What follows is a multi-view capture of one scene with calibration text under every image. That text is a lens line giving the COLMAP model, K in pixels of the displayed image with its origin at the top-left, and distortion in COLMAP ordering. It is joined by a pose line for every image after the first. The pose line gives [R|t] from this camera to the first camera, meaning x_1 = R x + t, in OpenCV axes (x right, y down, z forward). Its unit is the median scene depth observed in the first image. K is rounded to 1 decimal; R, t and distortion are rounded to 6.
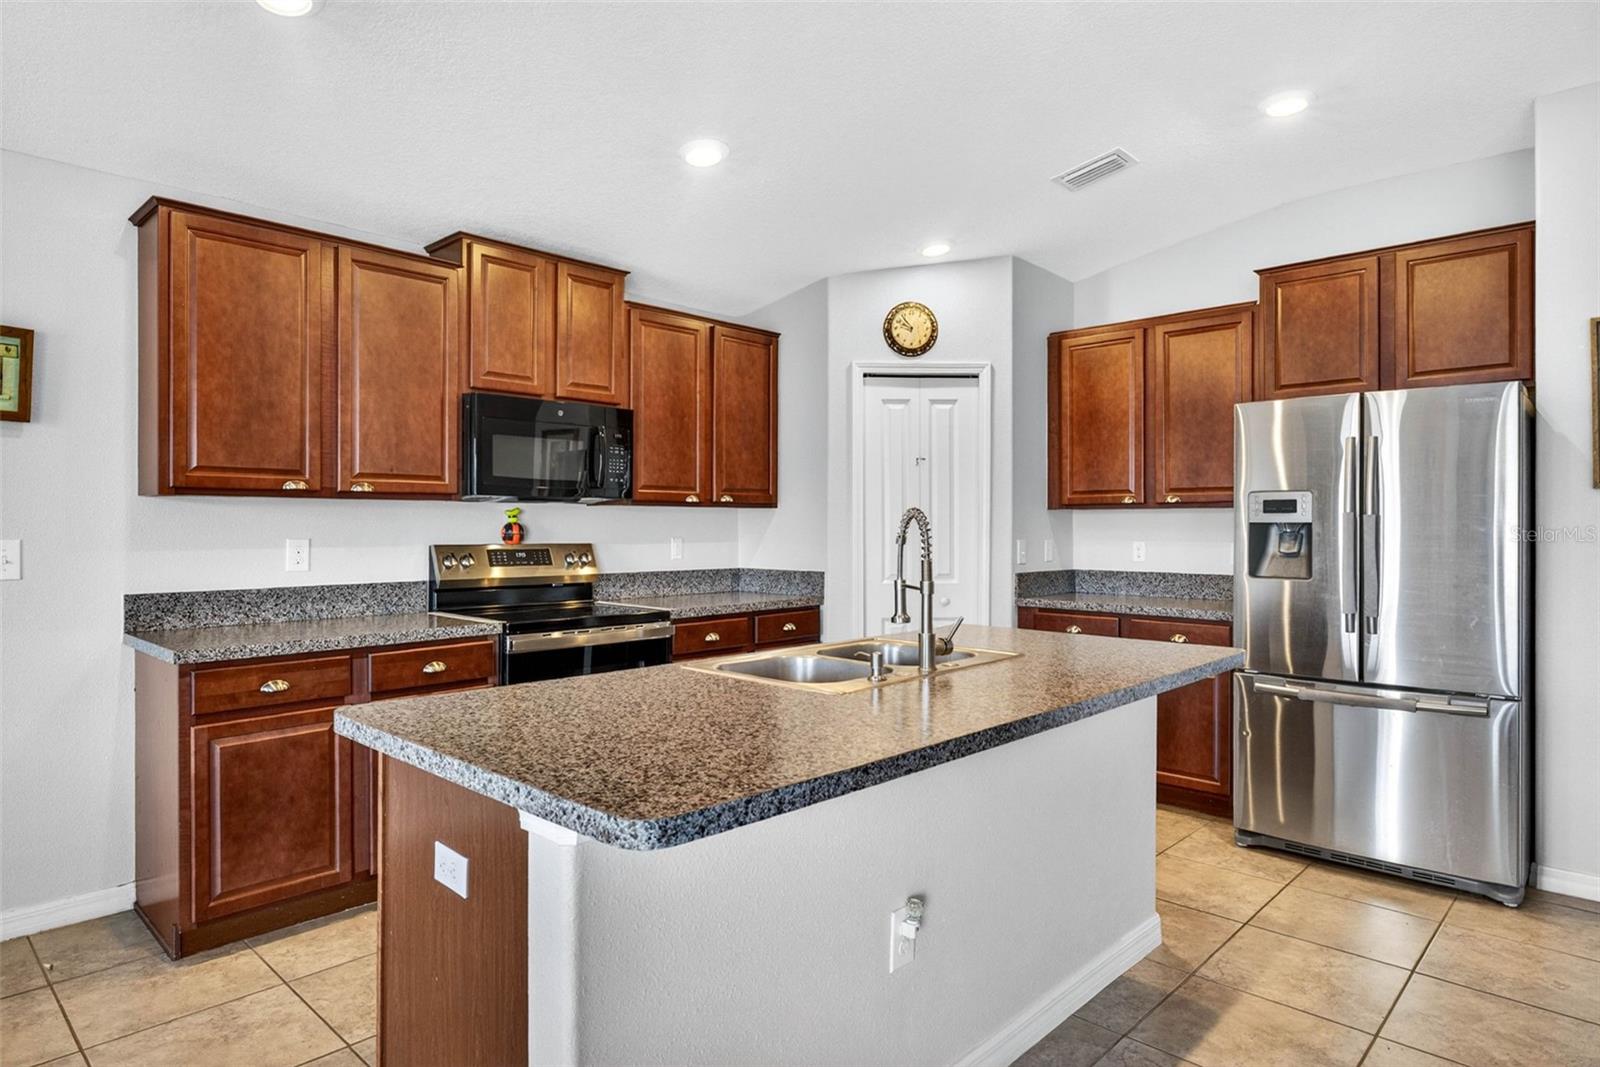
lens RADIAL K [[924.7, 0, 796.1], [0, 924.7, 523.2], [0, 0, 1]] dist [0.011945, -0.001698]
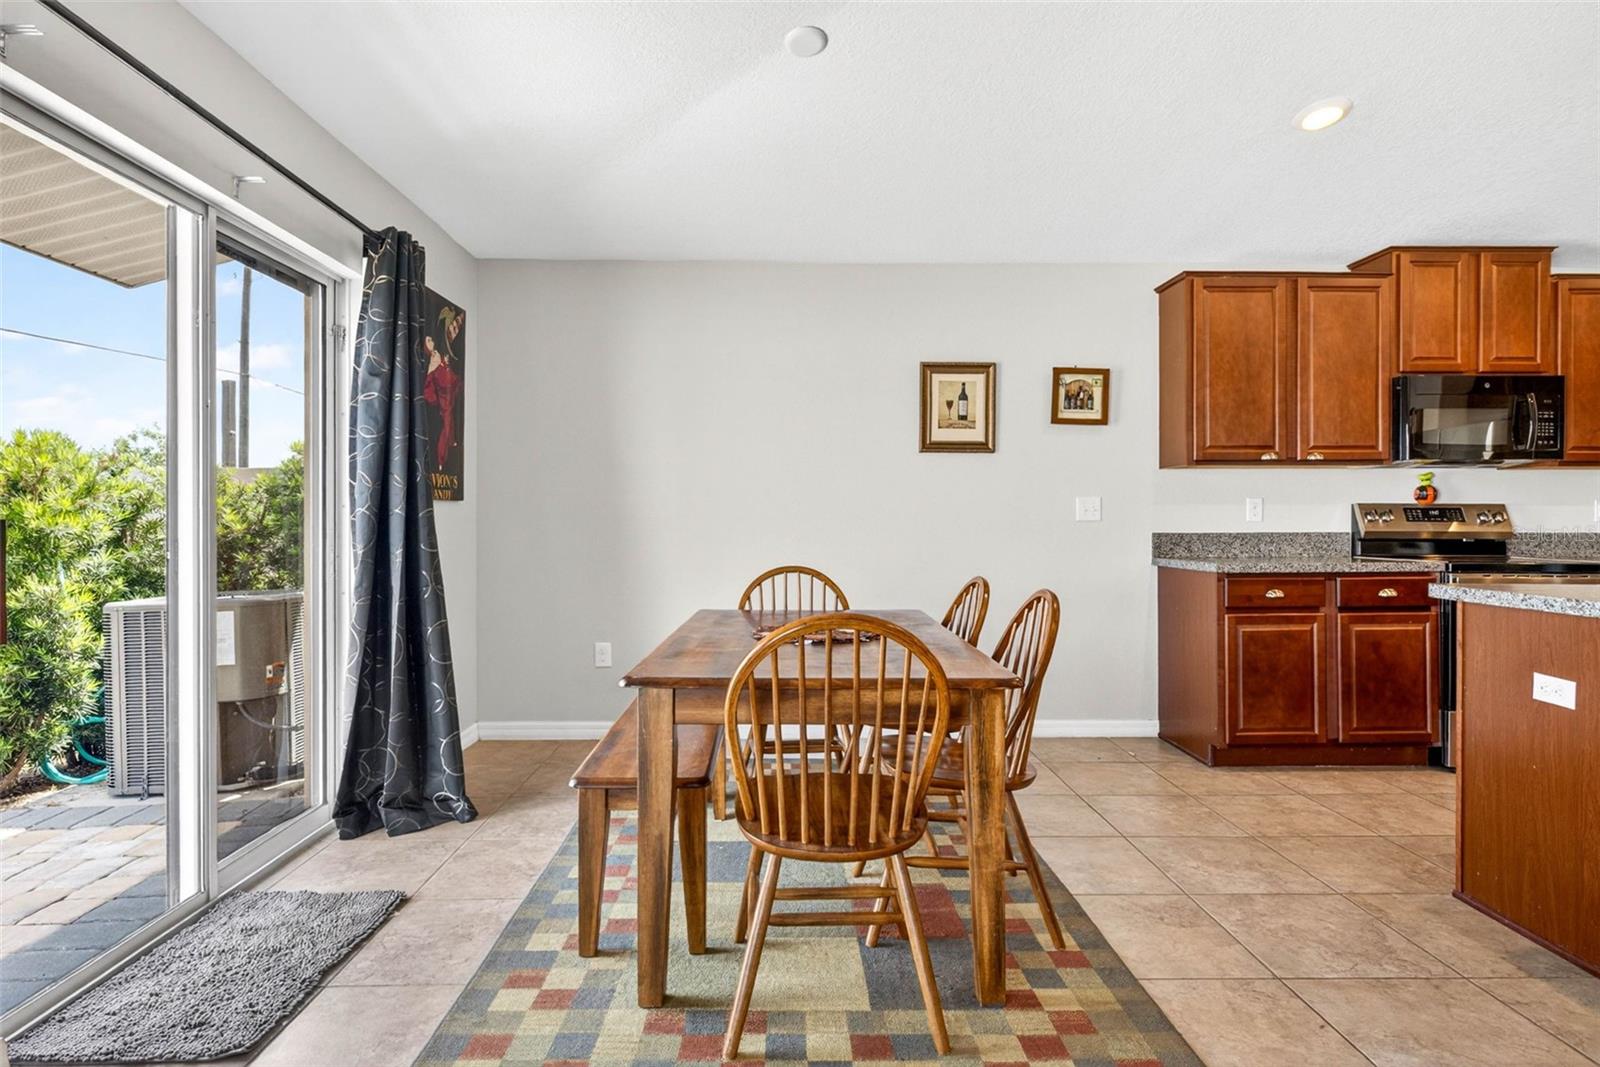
lens RADIAL K [[840.7, 0, 791.5], [0, 840.7, 521.3], [0, 0, 1]] dist [0.001902, 0.000757]
pose [[0.701446, -0.003317, -0.712715, -0.126154], [0.002473, 0.999994, -0.002221, 0.051471], [0.712718, -0.000205, 0.701451, -0.356338]]
